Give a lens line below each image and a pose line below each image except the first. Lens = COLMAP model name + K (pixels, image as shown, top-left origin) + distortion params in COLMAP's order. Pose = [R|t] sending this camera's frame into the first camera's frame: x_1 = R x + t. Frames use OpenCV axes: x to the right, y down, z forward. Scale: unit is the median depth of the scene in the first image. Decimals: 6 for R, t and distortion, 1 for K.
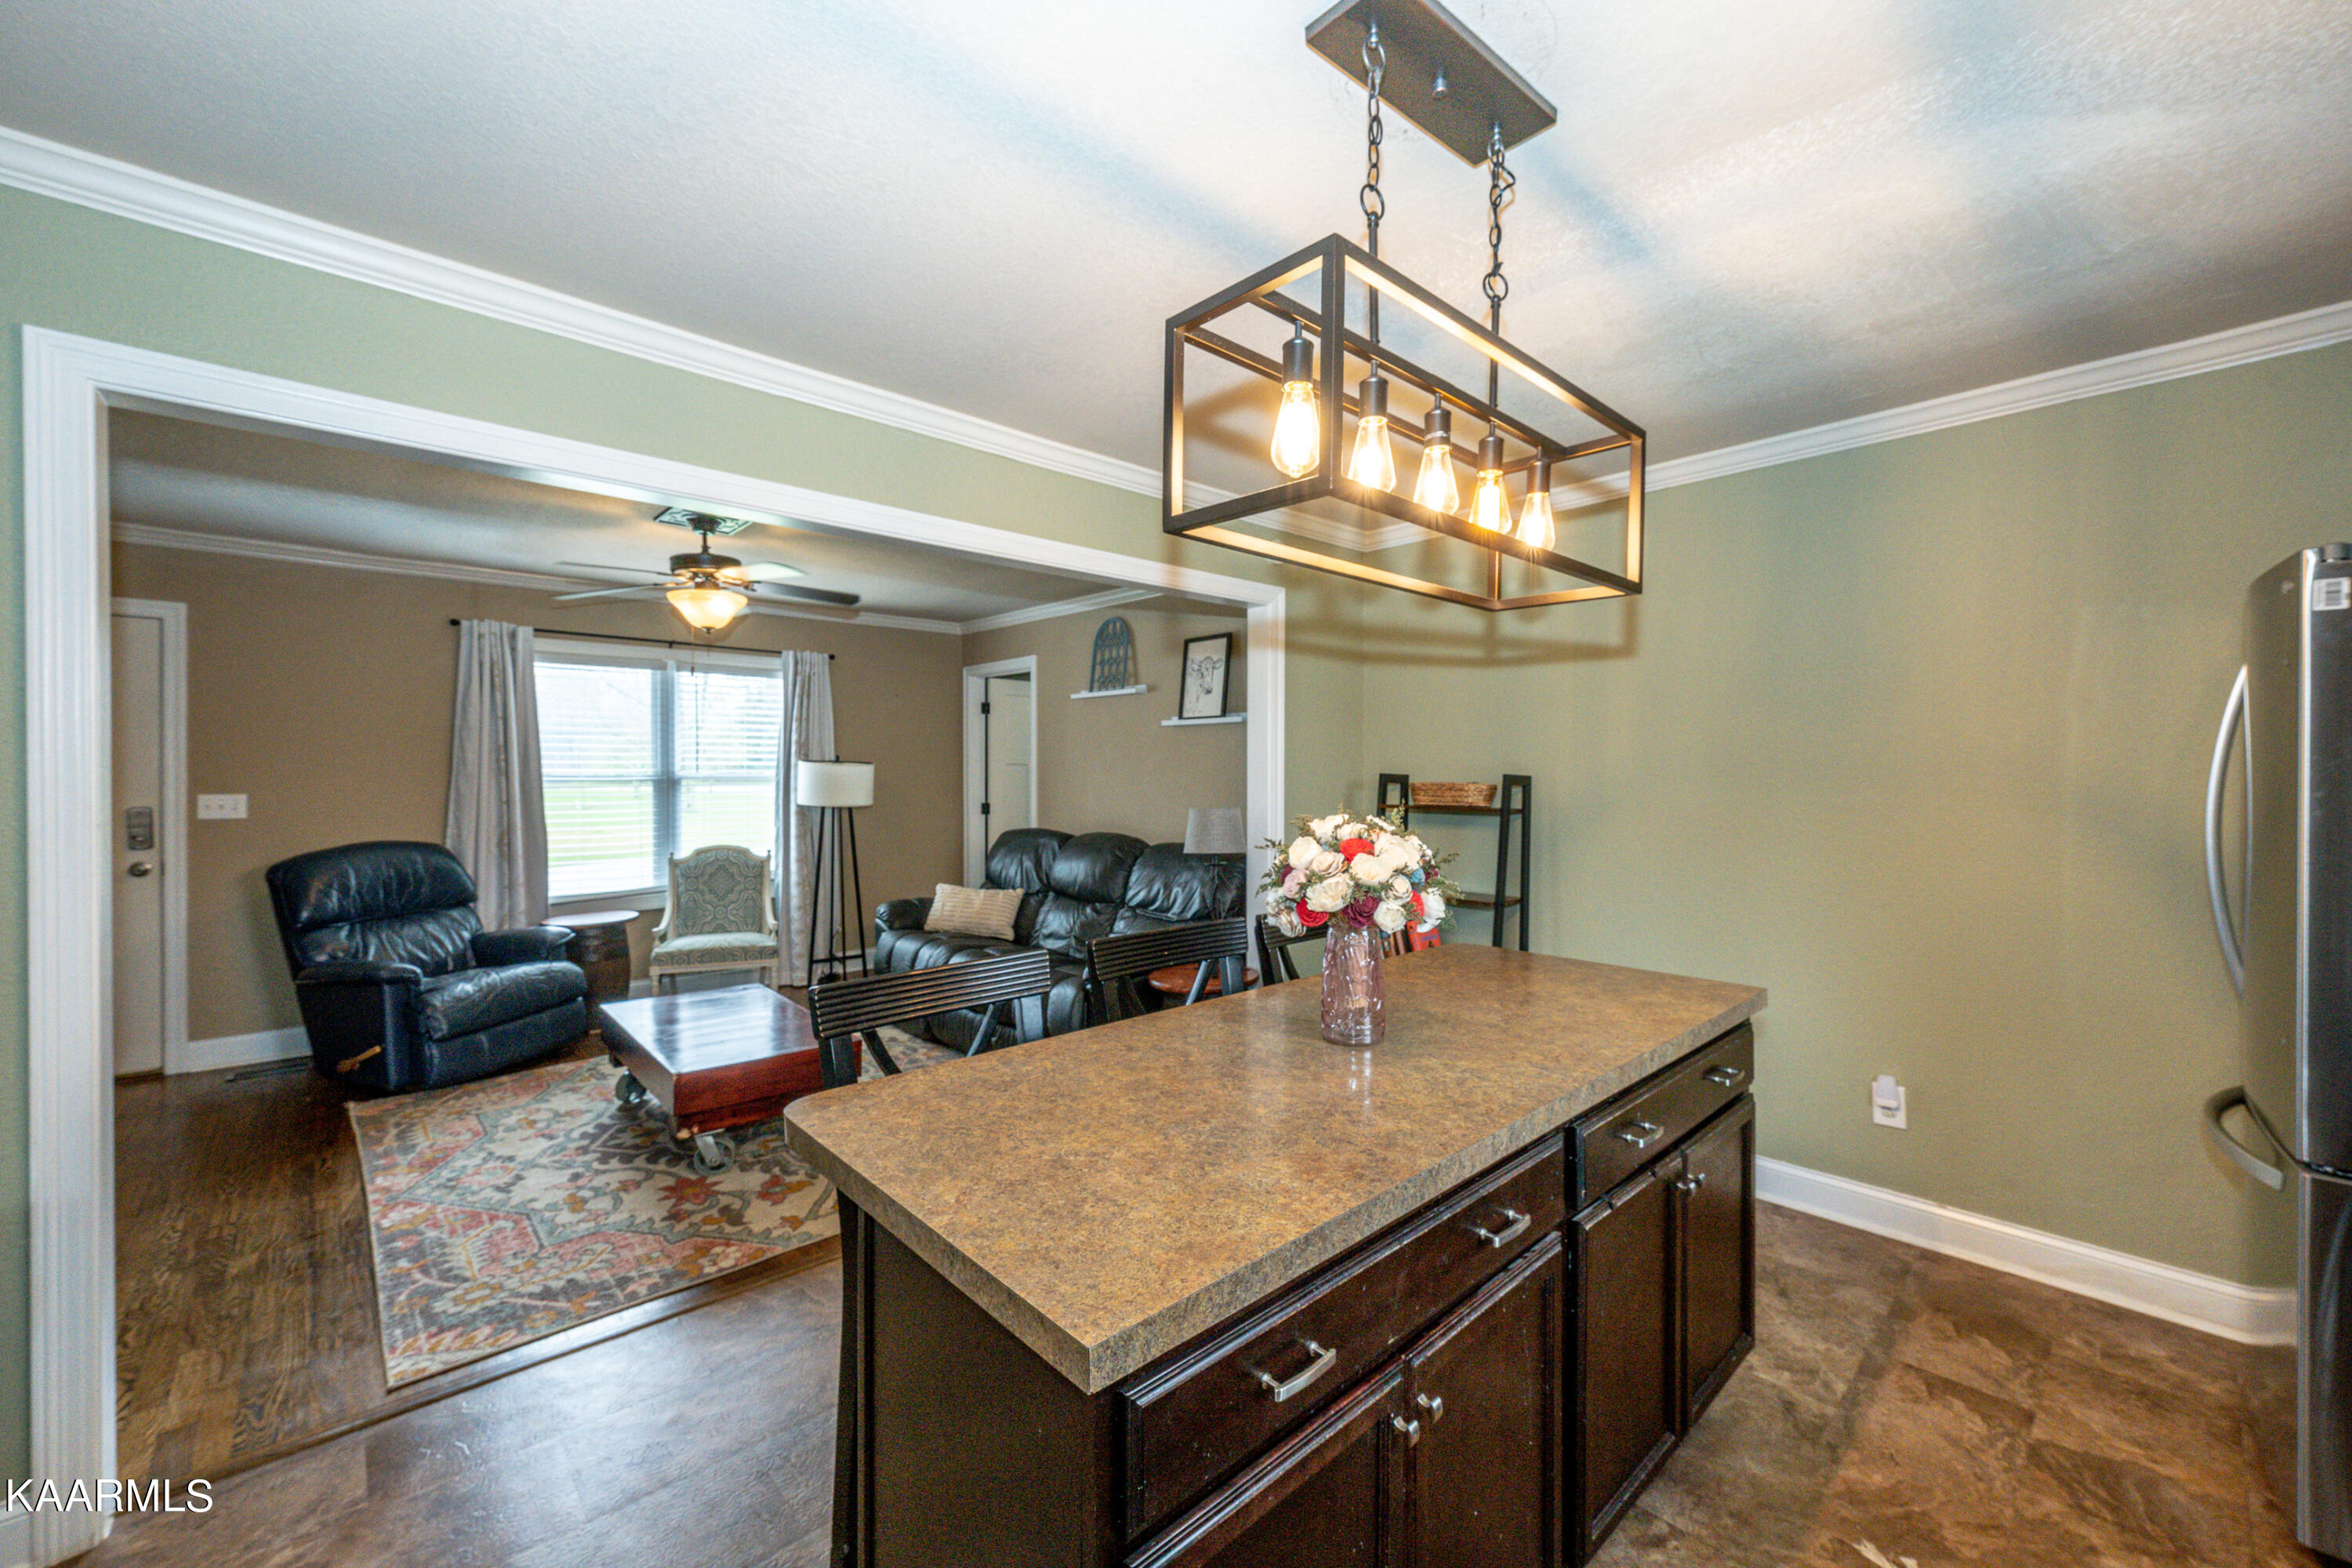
lens RADIAL K [[937.6, 0, 1179.2], [0, 937.6, 773.6], [0, 0, 1]] dist [0.001567, 0.000081]
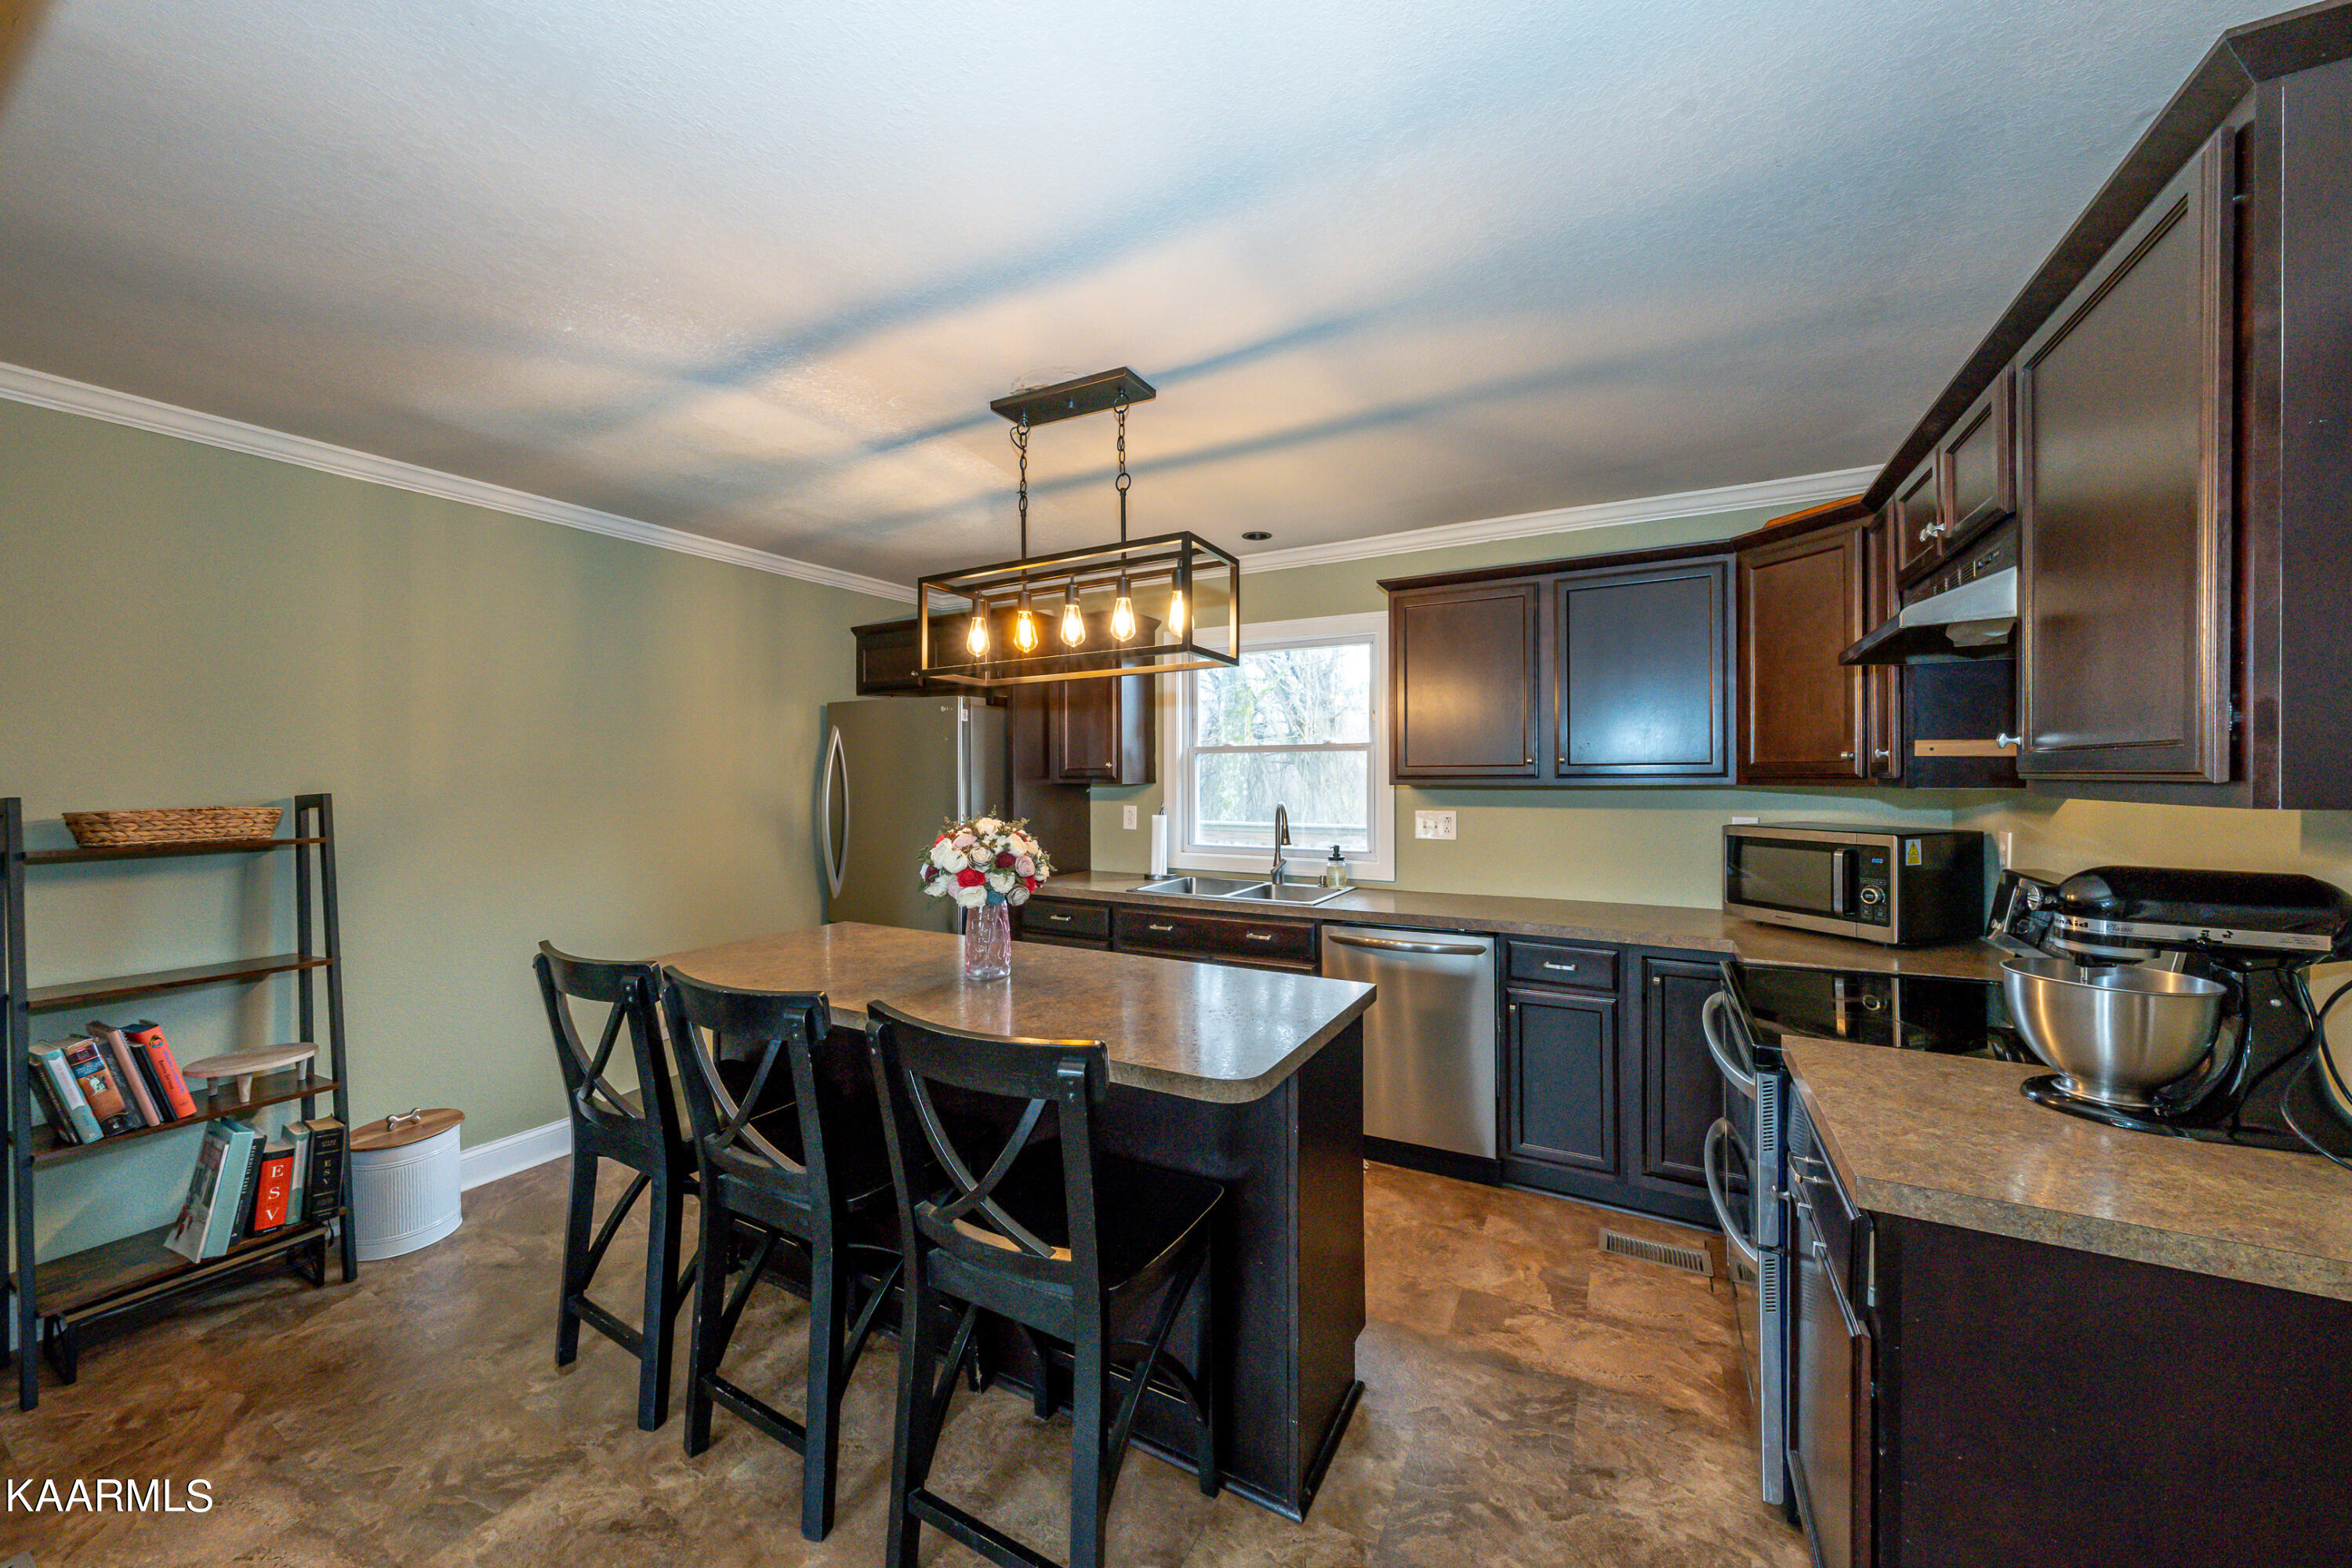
lens RADIAL K [[831.3, 0, 1175.5], [0, 831.3, 781.3], [0, 0, 1]] dist [-0.001016, 0.000166]
pose [[-0.322541, -0.004752, 0.946544, -0.544737], [0.007638, 0.999942, 0.007623, -0.009481], [-0.946525, 0.009689, -0.322486, 0.565480]]
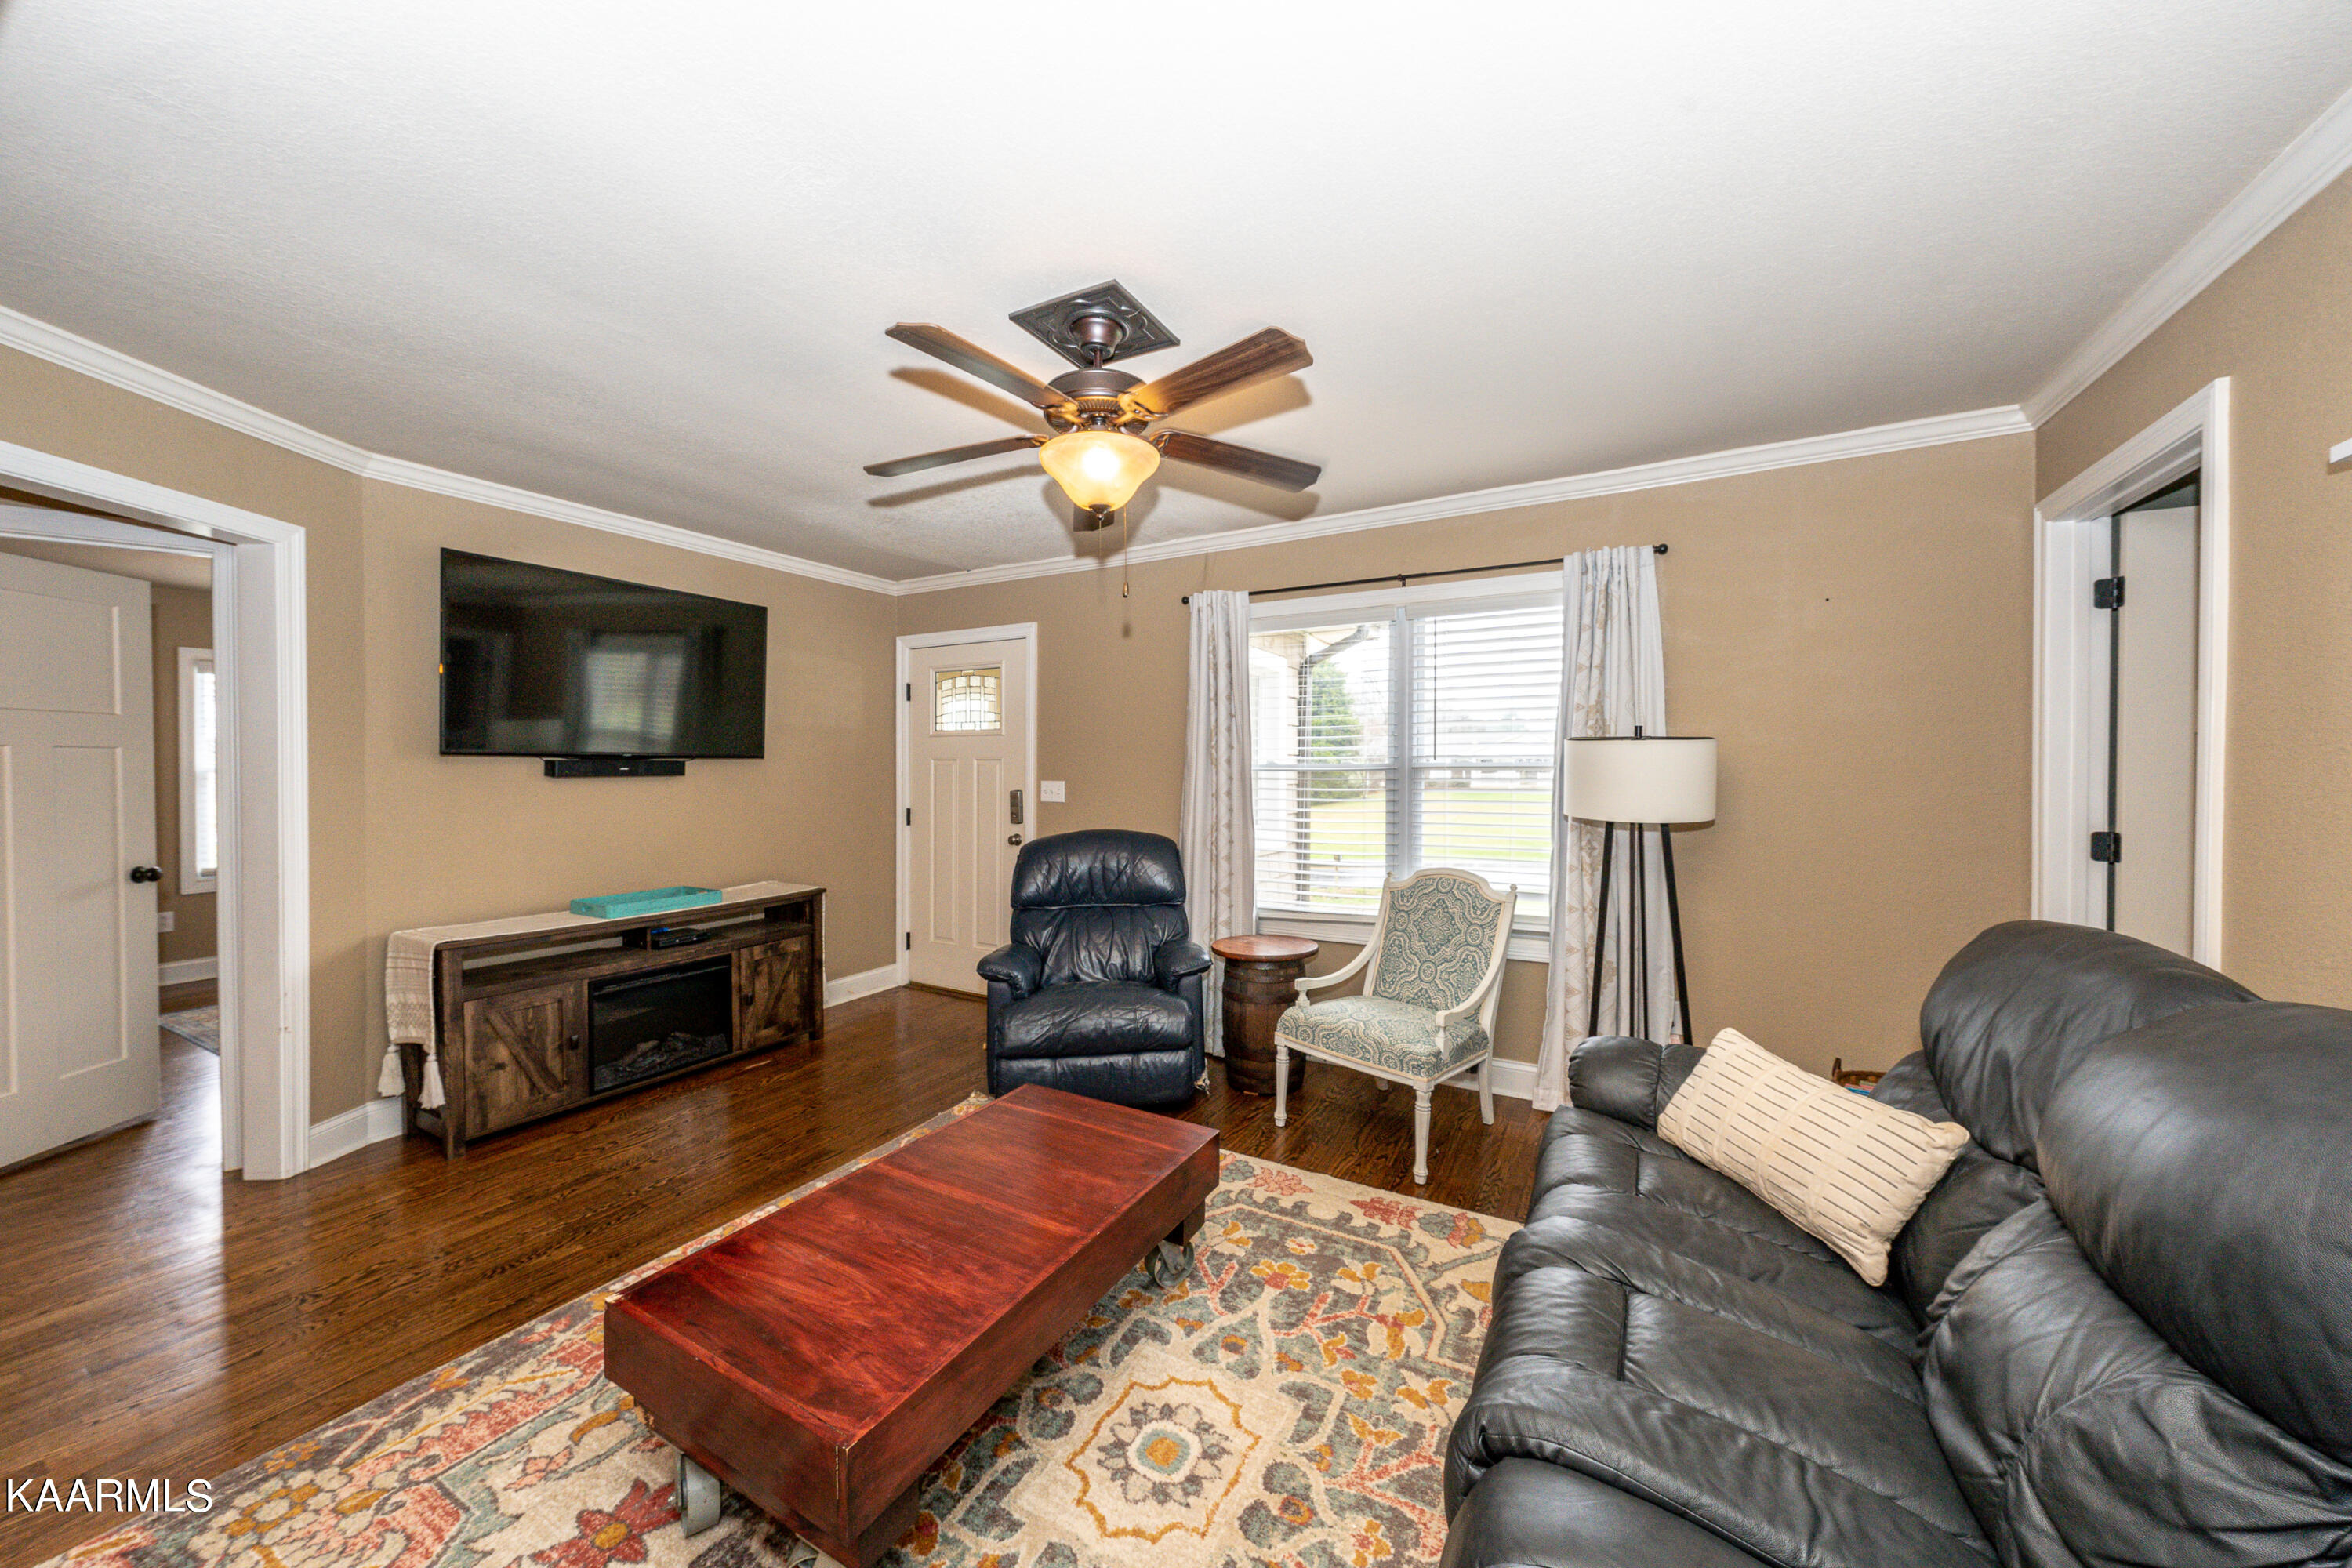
lens RADIAL K [[831.3, 0, 1175.6], [0, 831.3, 776.4], [0, 0, 1]] dist [-0.001016, 0.000166]
pose [[0.304399, 0.006125, -0.952525, 0.016889], [-0.001374, 0.999981, 0.005992, 0.012198], [0.952544, -0.000515, 0.304402, 1.043867]]
